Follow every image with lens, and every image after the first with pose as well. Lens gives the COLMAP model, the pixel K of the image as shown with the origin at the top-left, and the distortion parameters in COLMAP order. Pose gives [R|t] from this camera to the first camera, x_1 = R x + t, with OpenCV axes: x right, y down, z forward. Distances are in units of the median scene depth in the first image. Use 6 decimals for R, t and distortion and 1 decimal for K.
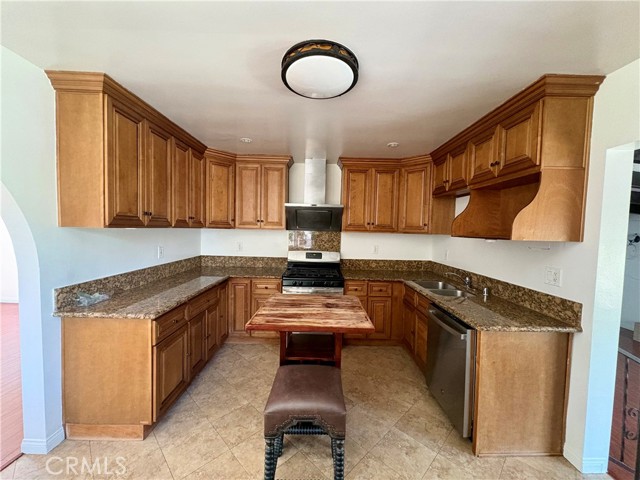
lens RADIAL K [[252.8, 0, 320.0], [0, 252.8, 238.3], [0, 0, 1]] dist [-0.000864, -0.000945]
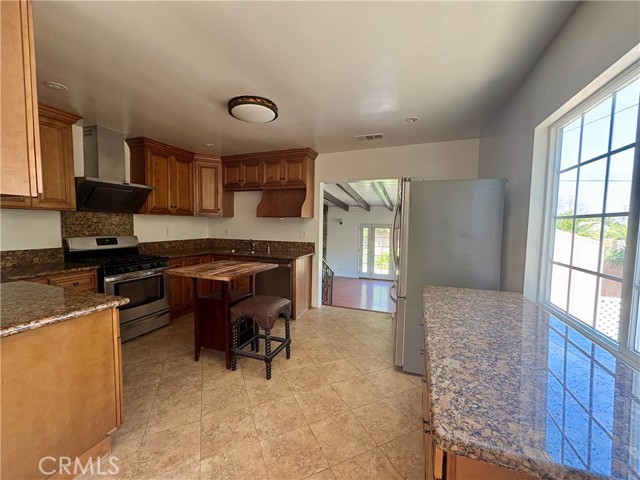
lens RADIAL K [[252.8, 0, 317.6], [0, 252.8, 238.8], [0, 0, 1]] dist [-0.000864, -0.000945]
pose [[0.368156, -0.073142, 0.926883, -0.597573], [0.028851, 0.997320, 0.067240, 0.024418], [-0.929316, 0.001987, 0.369279, 0.022621]]
